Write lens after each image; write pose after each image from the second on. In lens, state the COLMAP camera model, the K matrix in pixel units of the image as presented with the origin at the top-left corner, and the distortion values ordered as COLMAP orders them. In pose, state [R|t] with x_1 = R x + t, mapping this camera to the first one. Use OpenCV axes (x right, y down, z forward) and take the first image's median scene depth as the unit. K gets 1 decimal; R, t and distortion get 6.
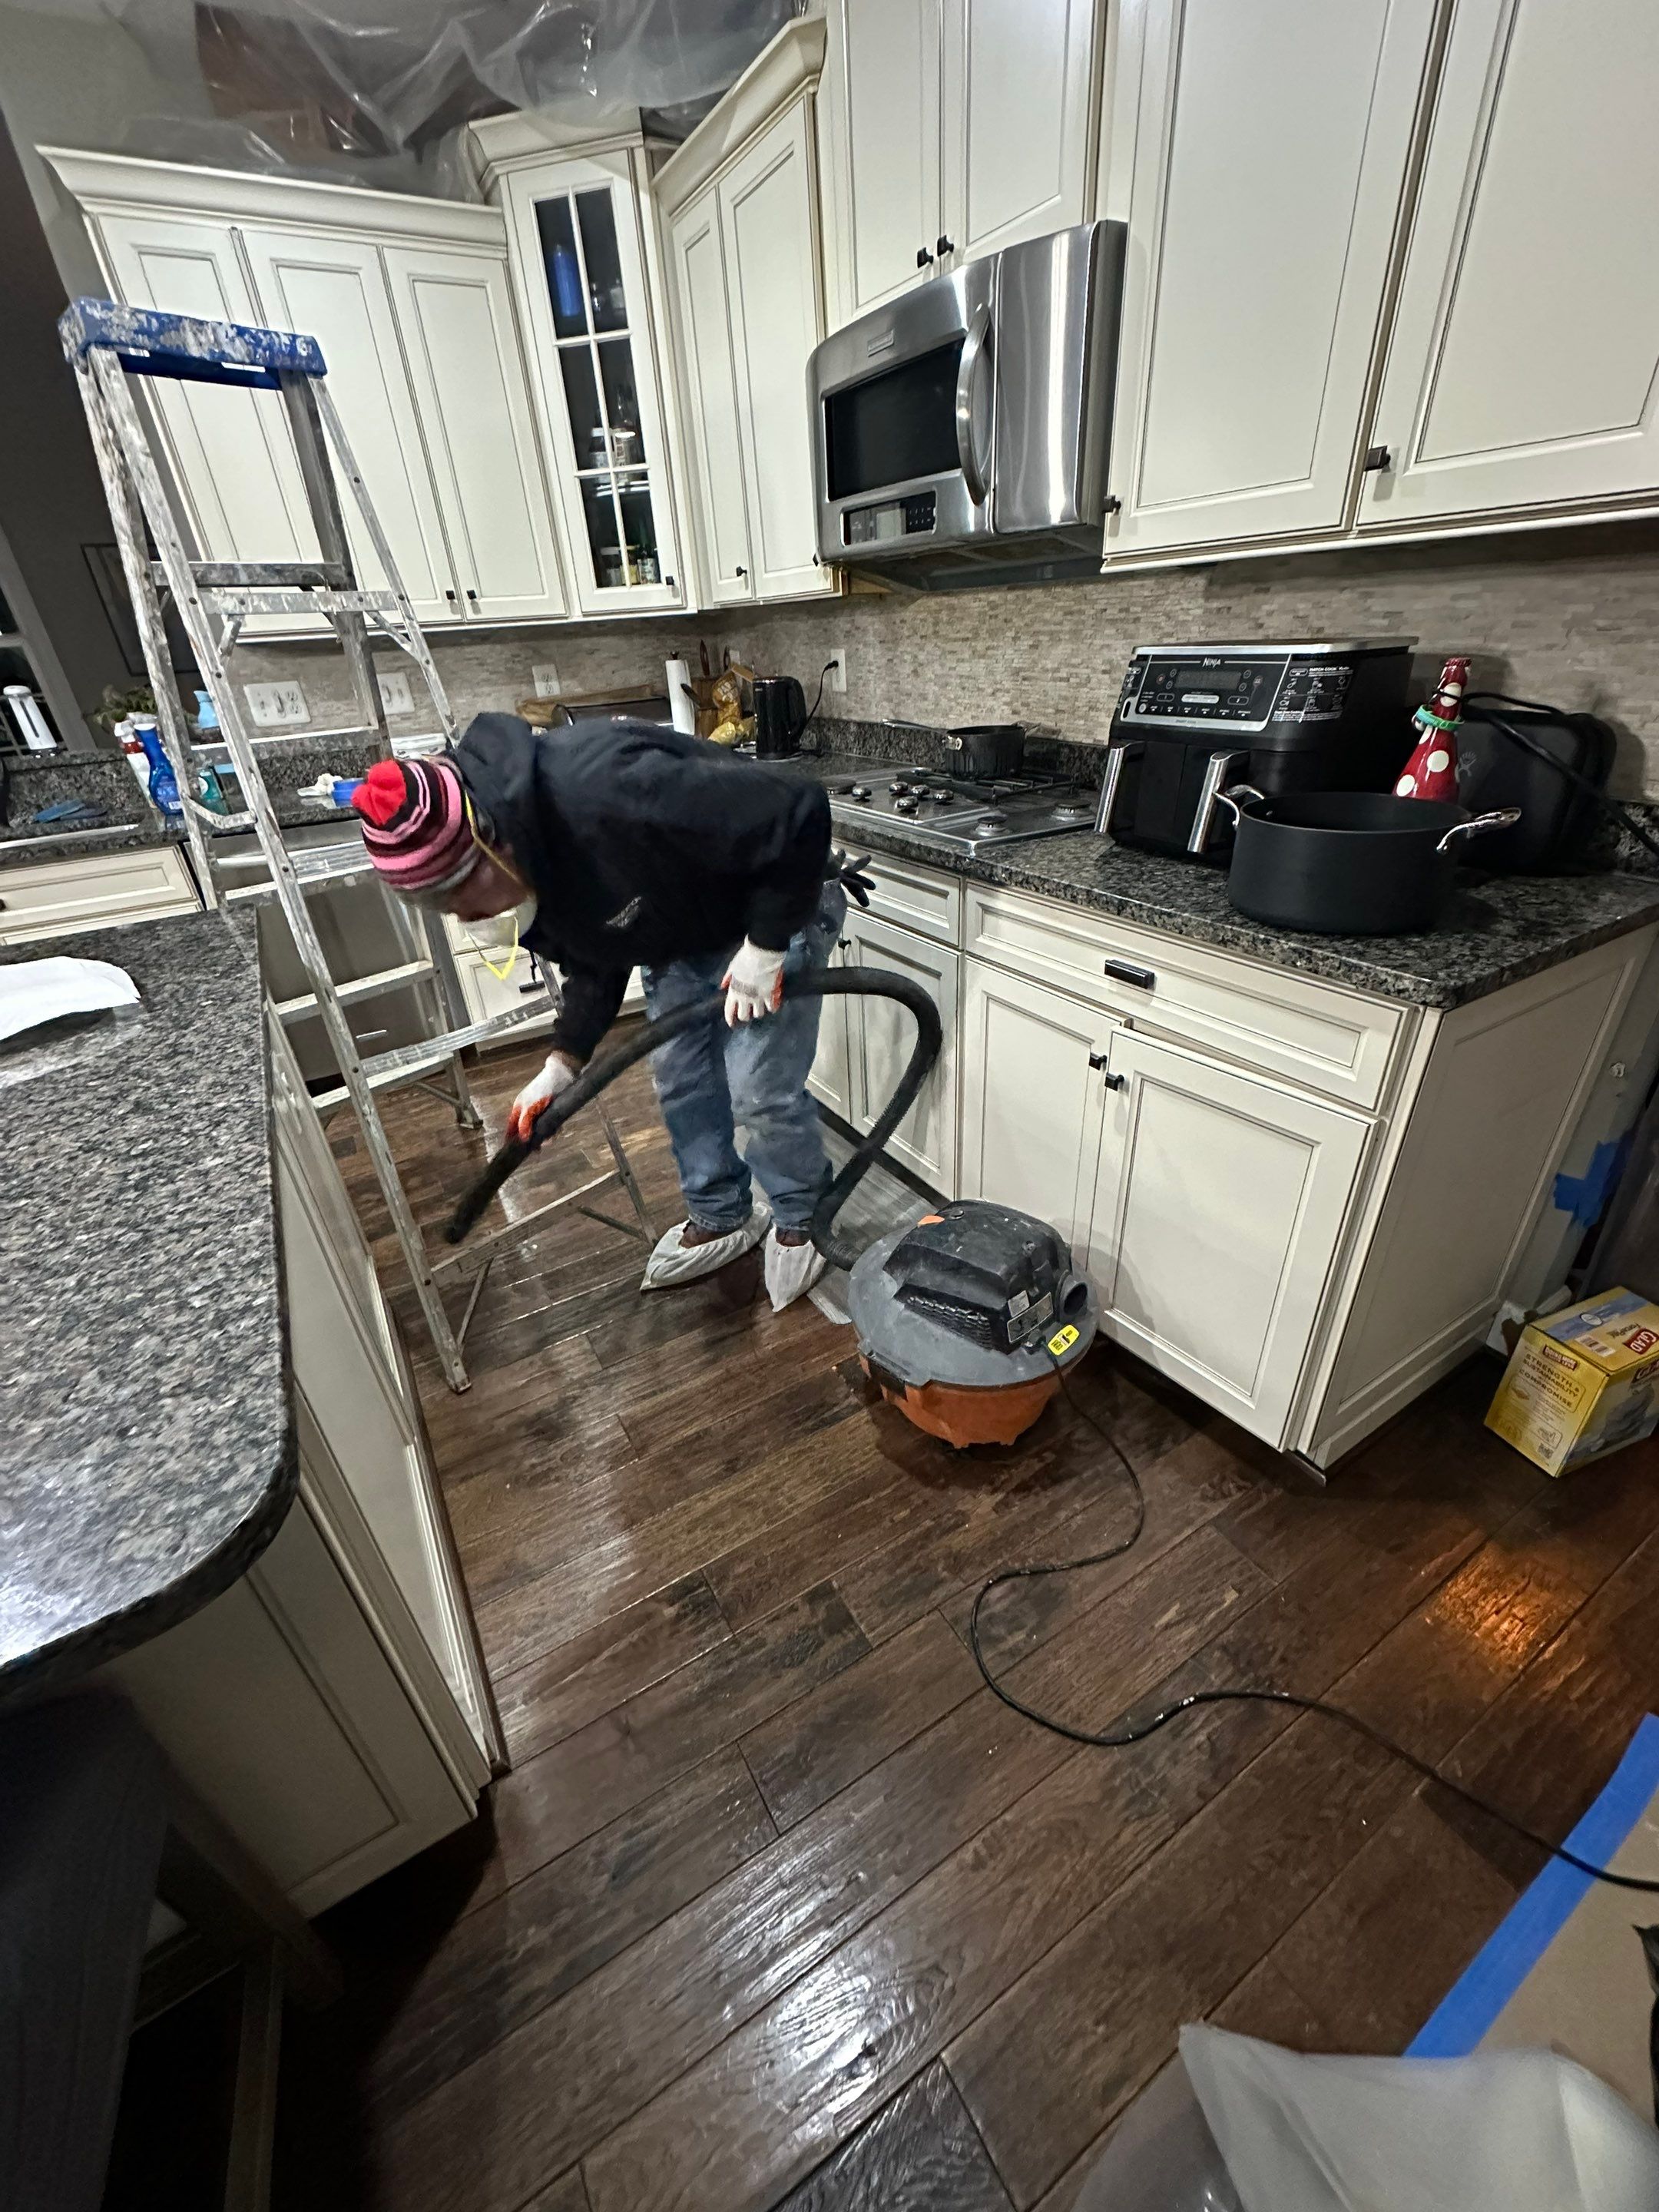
lens RADIAL K [[883.8, 0, 833.8], [0, 883.8, 1115.8], [0, 0, 1]] dist [0.000825, 0.000129]
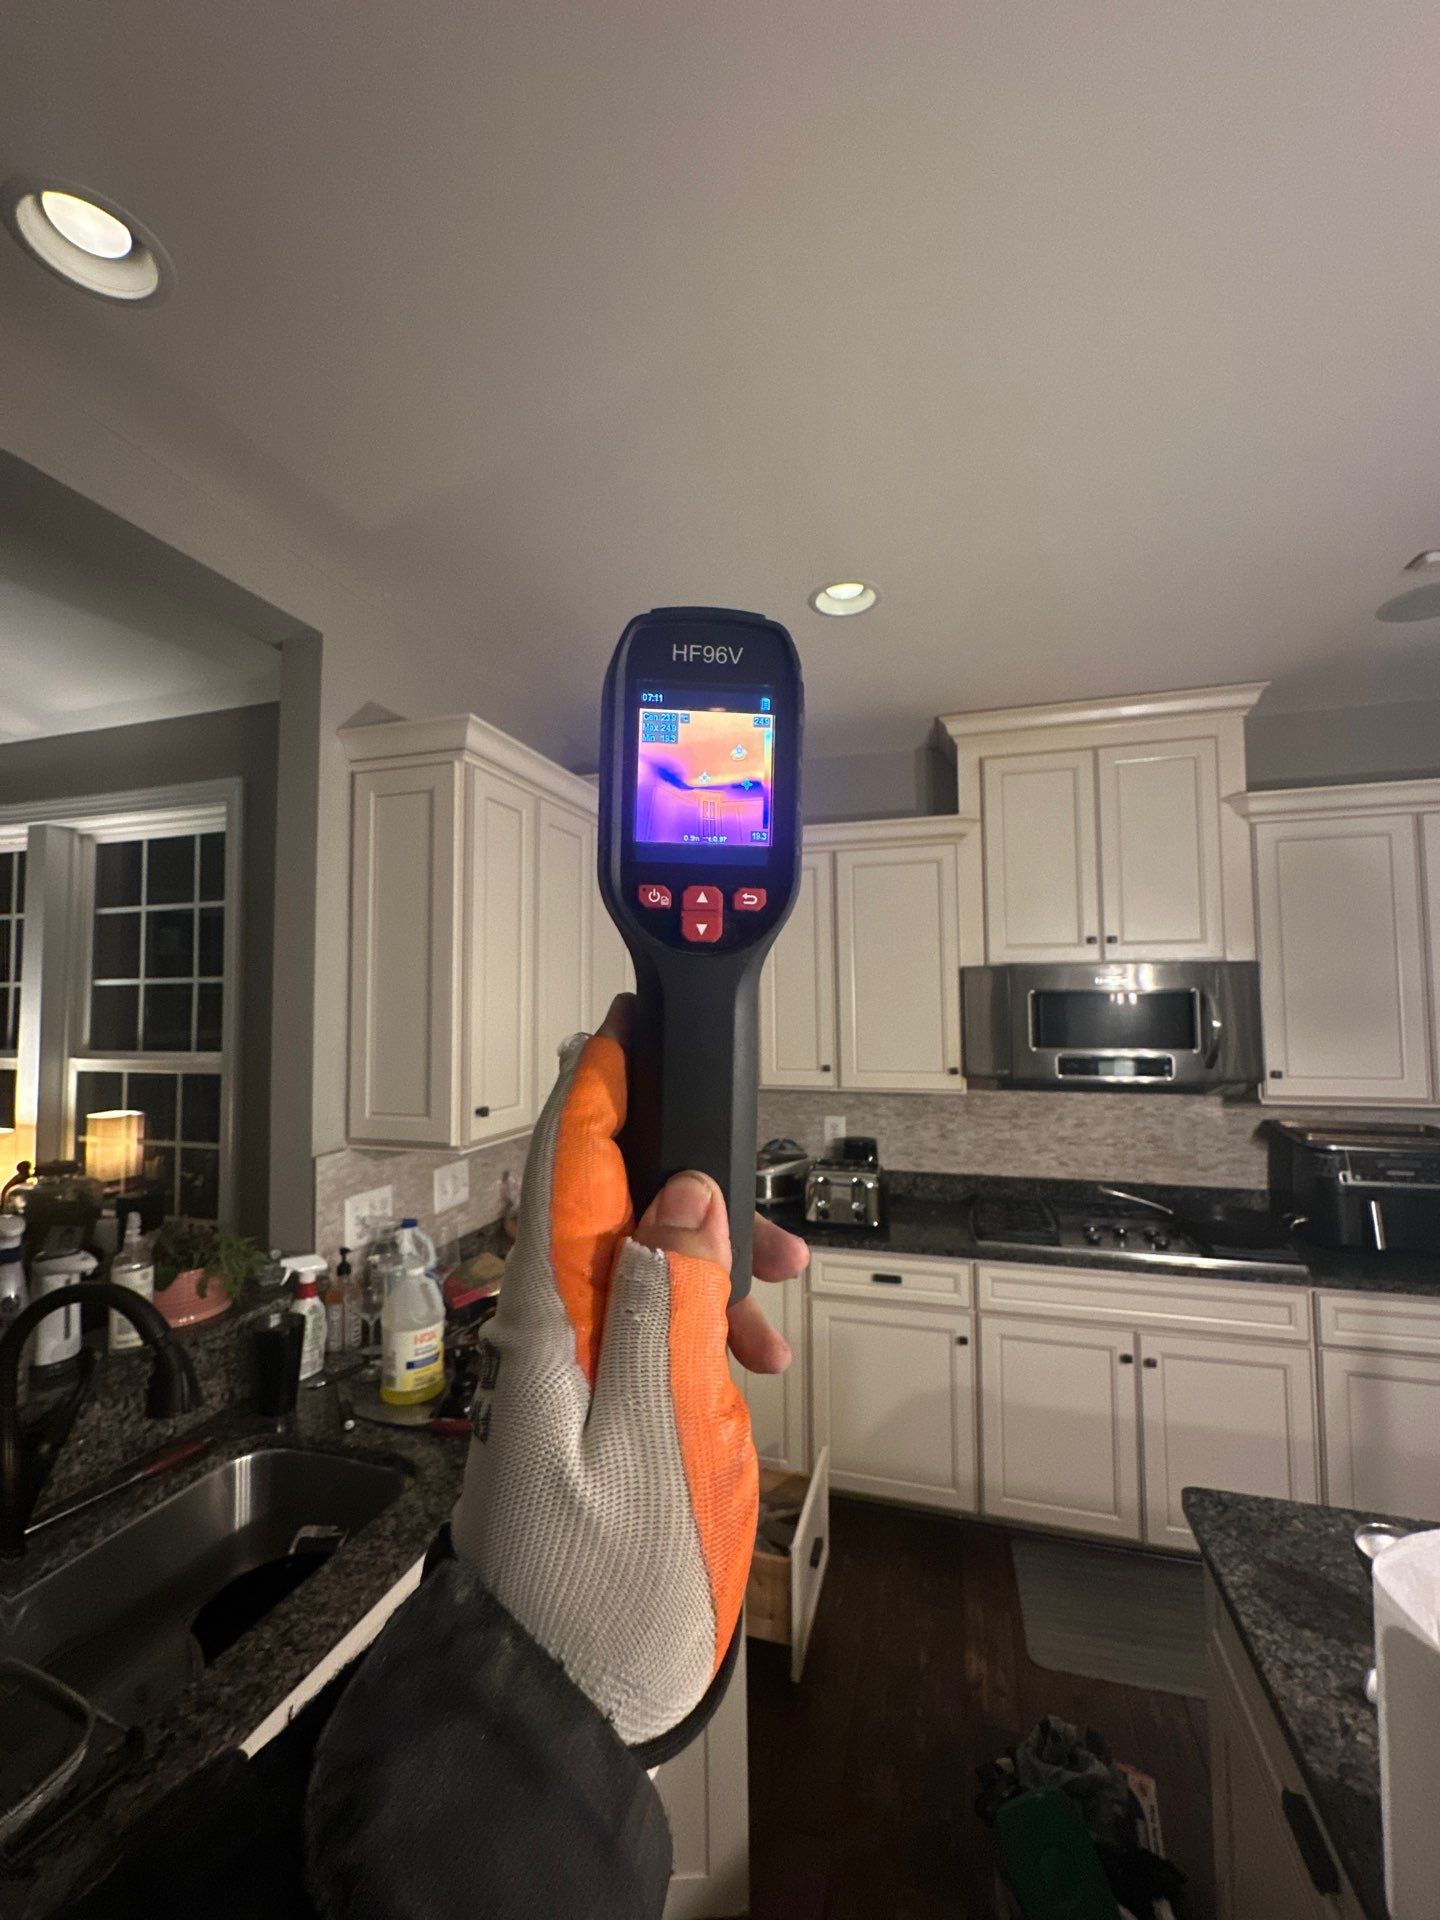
lens RADIAL K [[772.6, 0, 721.9], [0, 772.6, 963.2], [0, 0, 1]] dist [-0.001436, 0.000129]
pose [[0.735324, 0.087515, 0.672042, -1.797932], [0.302002, 0.845415, -0.440532, -0.555421], [-0.606707, 0.526892, 0.595224, 0.647666]]
